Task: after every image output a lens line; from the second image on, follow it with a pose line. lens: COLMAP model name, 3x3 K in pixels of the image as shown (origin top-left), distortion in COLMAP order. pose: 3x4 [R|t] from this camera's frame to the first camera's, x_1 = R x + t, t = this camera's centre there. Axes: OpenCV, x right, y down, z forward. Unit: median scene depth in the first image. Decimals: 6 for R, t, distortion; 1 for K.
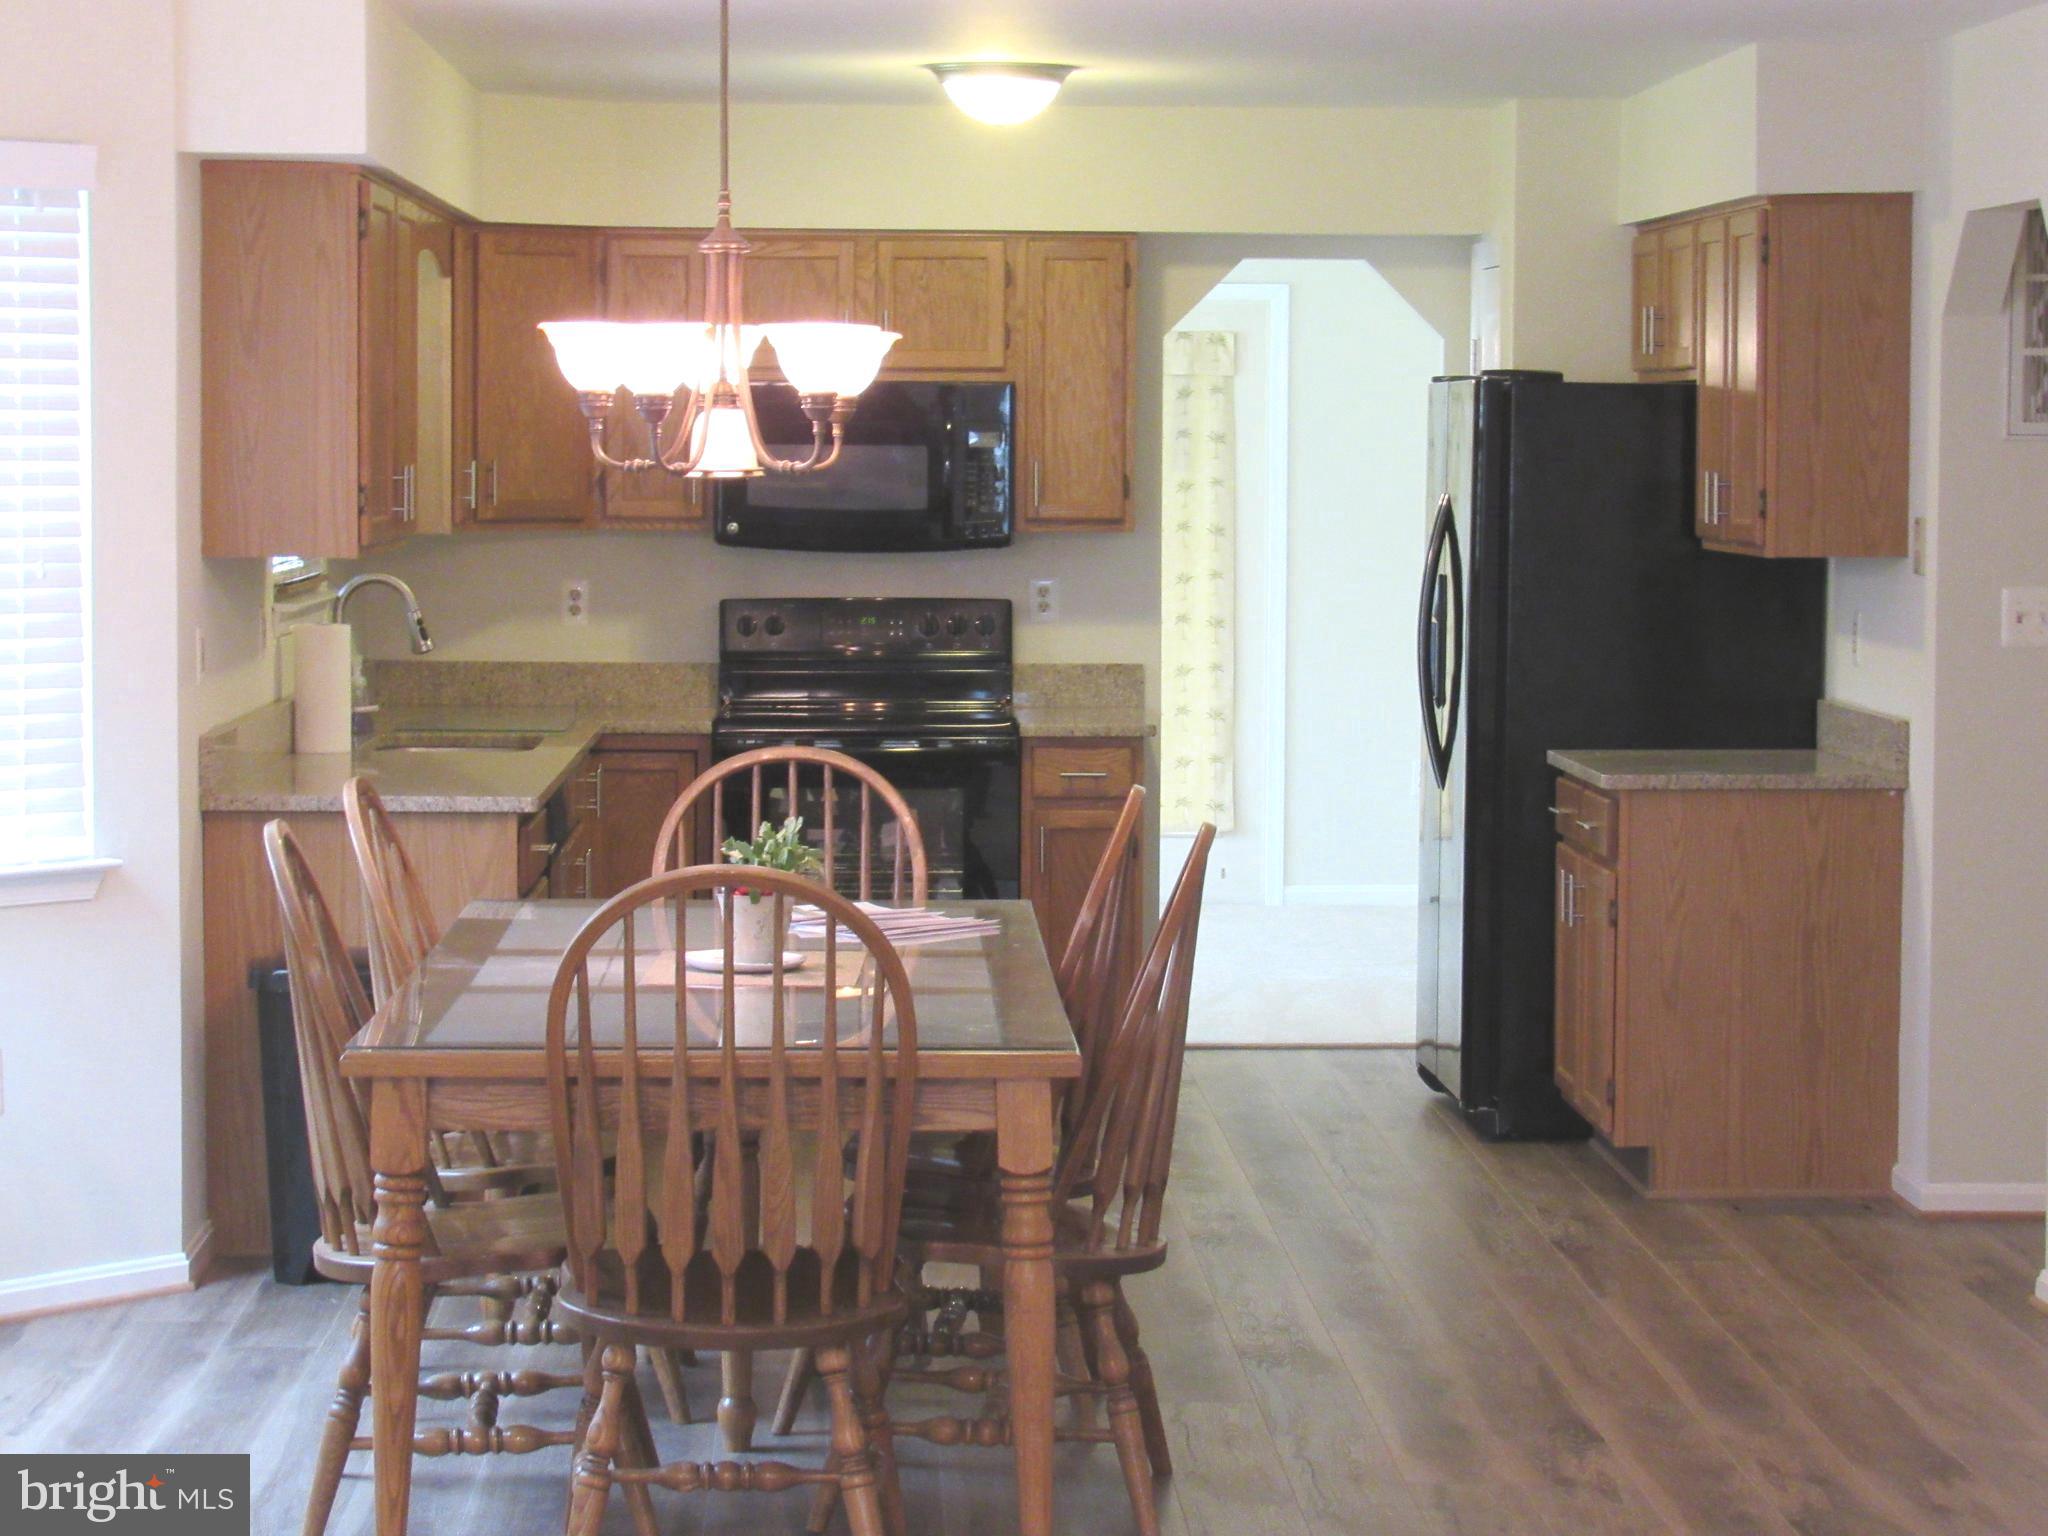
lens RADIAL K [[4741.8, 0, 1024.5], [0, 4741.8, 767.8], [0, 0, 1]] dist [-0.140803, 0.000000]
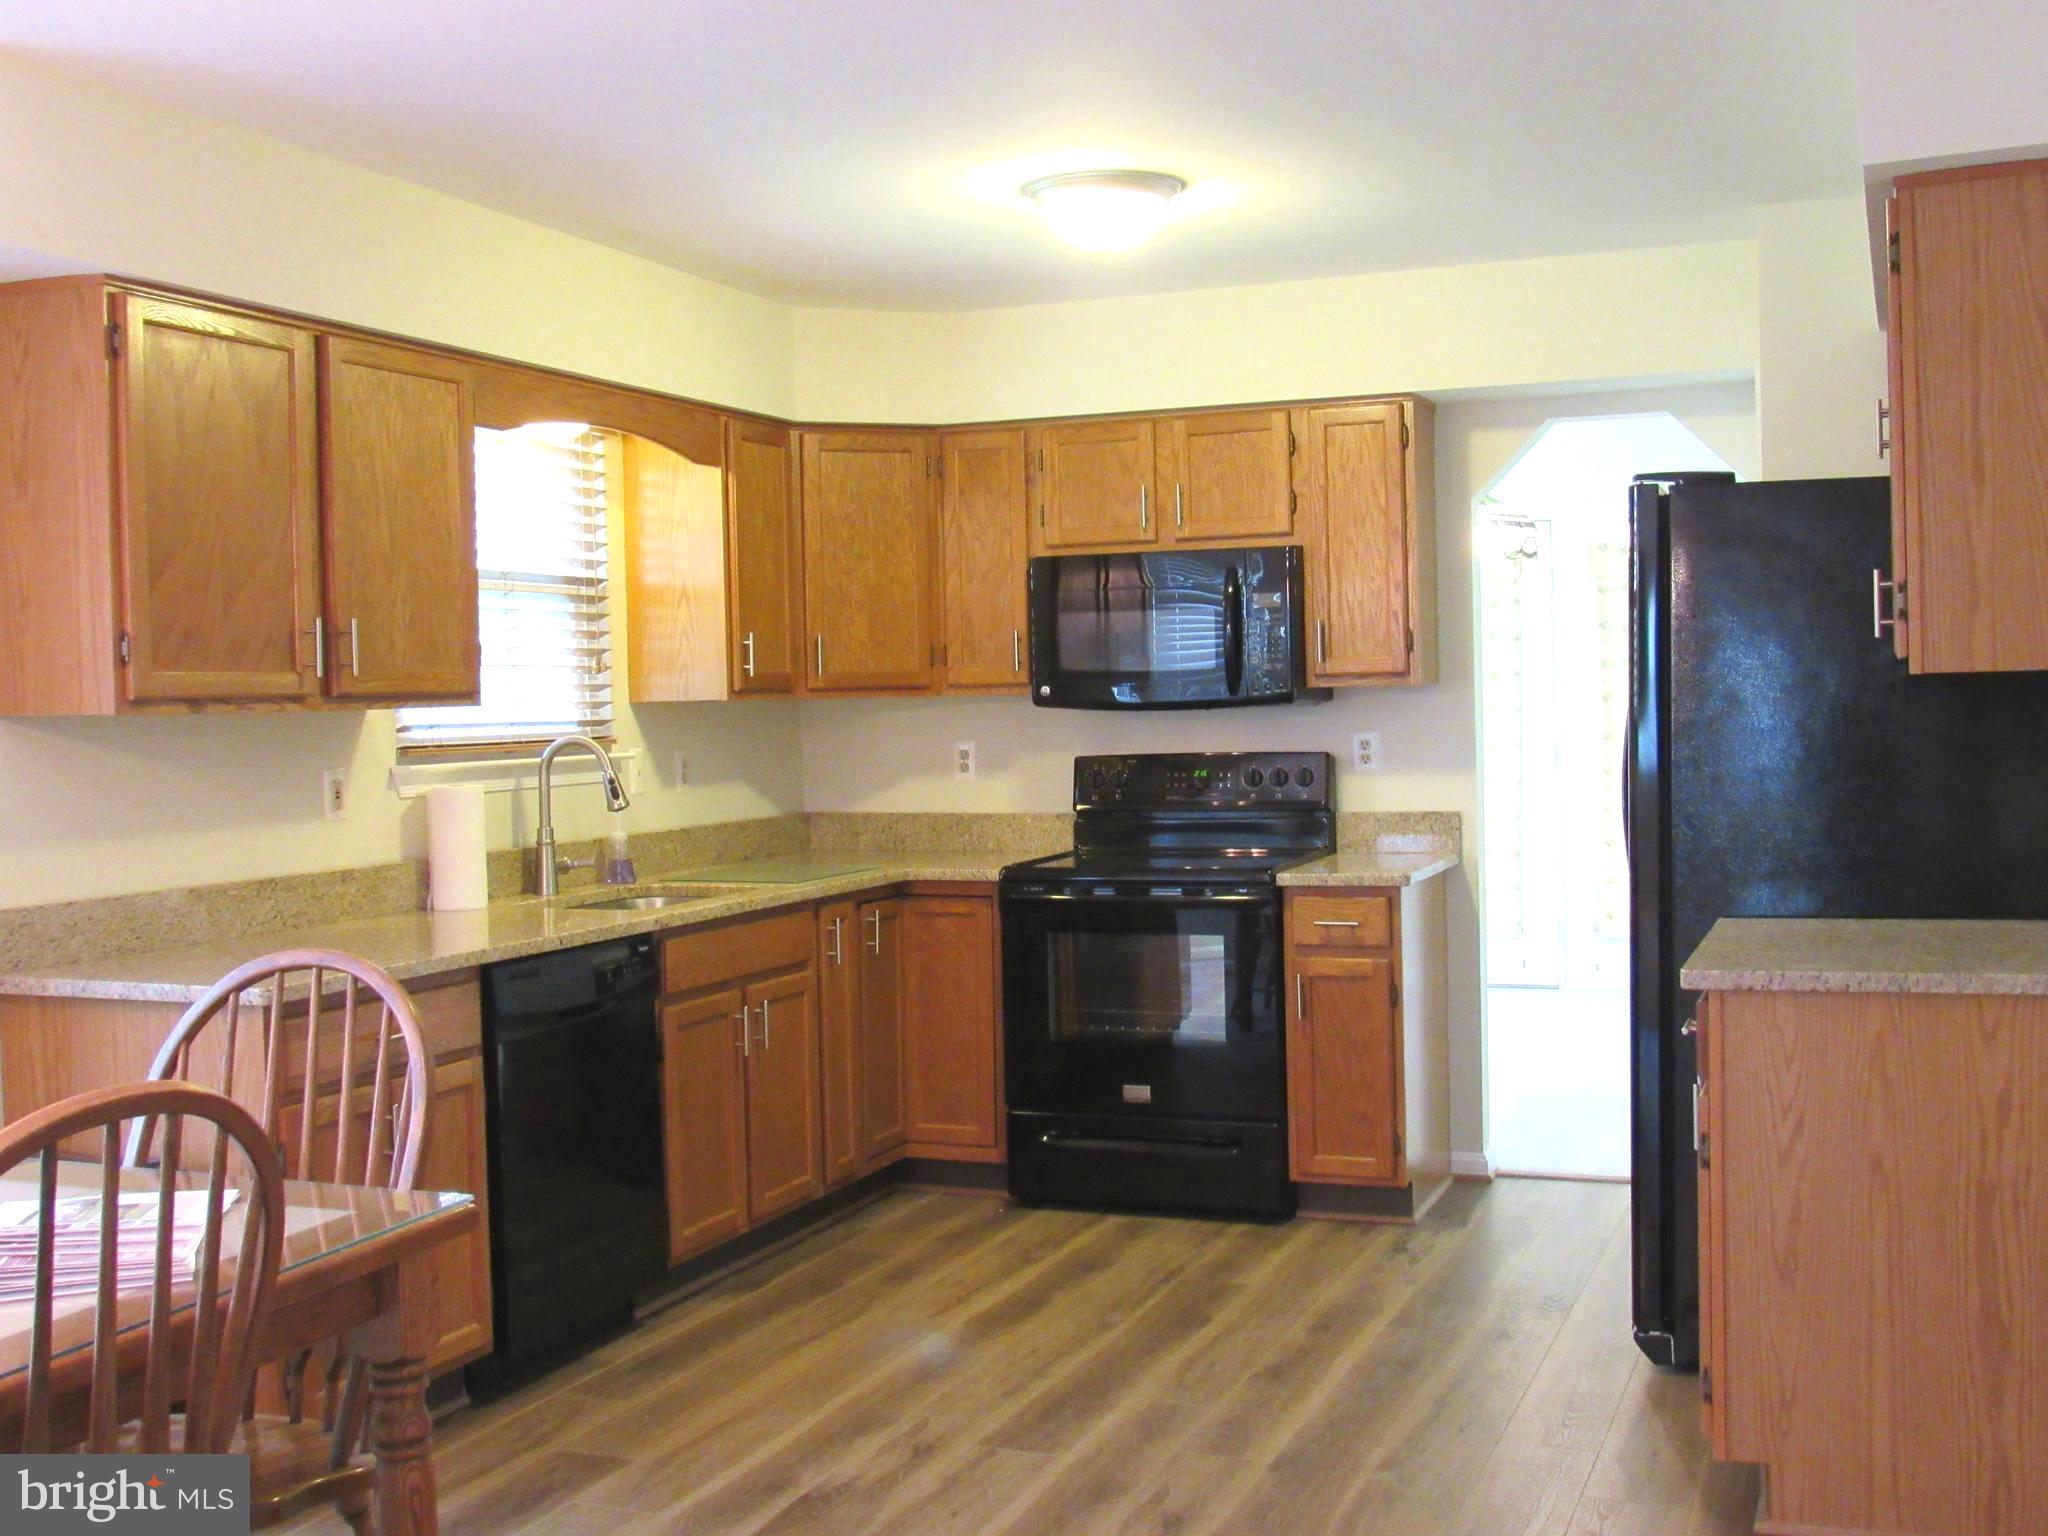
lens RADIAL K [[2218.4, 0, 1021.9], [0, 2218.4, 773.3], [0, 0, 1]] dist [-0.039372, 0.000000]
pose [[0.911784, -0.012452, -0.410481, 0.142828], [-0.000583, 0.999500, -0.031616, -0.015349], [0.410670, 0.029067, 0.911321, 0.529345]]
